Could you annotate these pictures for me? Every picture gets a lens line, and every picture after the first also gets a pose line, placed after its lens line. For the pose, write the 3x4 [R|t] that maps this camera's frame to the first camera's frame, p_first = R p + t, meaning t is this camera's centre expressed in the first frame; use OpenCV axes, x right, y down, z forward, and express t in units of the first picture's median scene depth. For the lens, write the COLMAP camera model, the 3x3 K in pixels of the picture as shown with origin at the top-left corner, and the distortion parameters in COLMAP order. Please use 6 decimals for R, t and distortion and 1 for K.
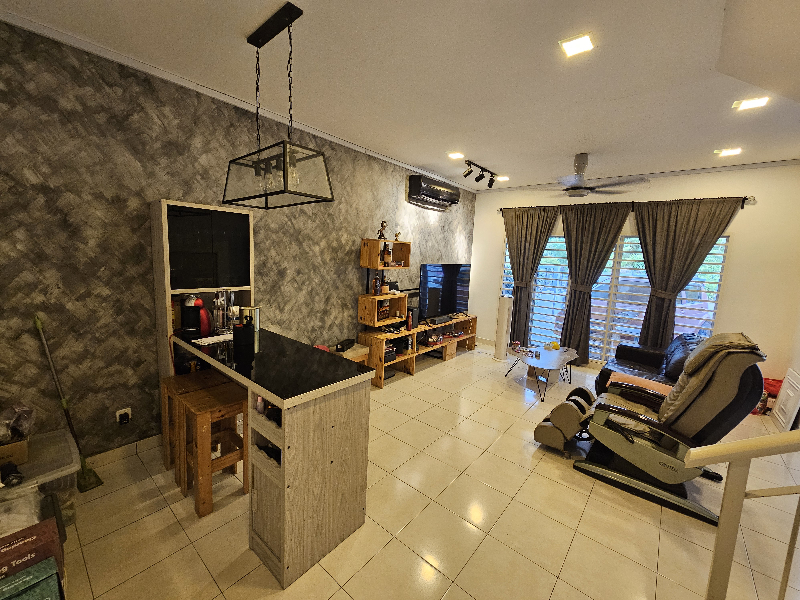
lens RADIAL K [[328.5, 0, 397.7], [0, 328.5, 296.4], [0, 0, 1]] dist [0.004530, 0.001036]
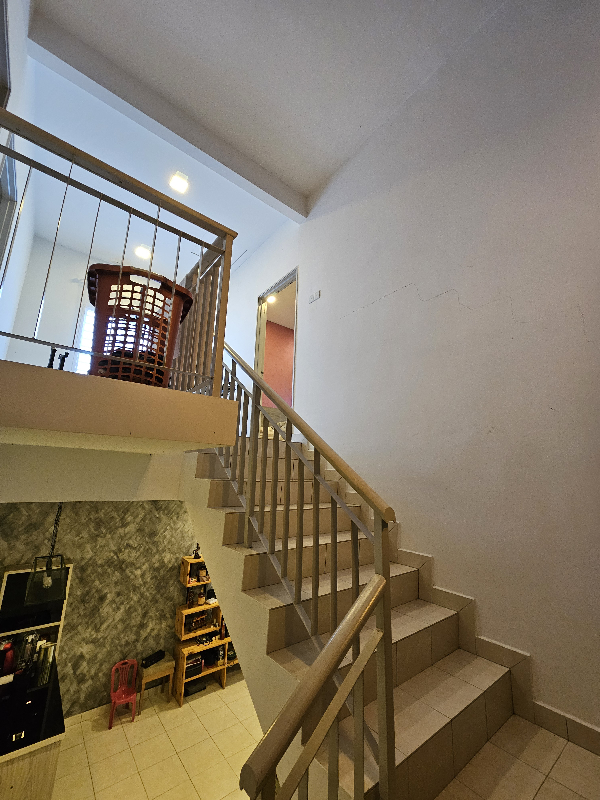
lens RADIAL K [[328.5, 0, 301.6], [0, 328.5, 402.3], [0, 0, 1]] dist [0.004530, 0.001036]
pose [[0.983494, -0.056852, -0.171780, 0.640923], [-0.006699, 0.937266, -0.348550, -0.315714], [0.180819, 0.343947, 0.921415, -0.322988]]
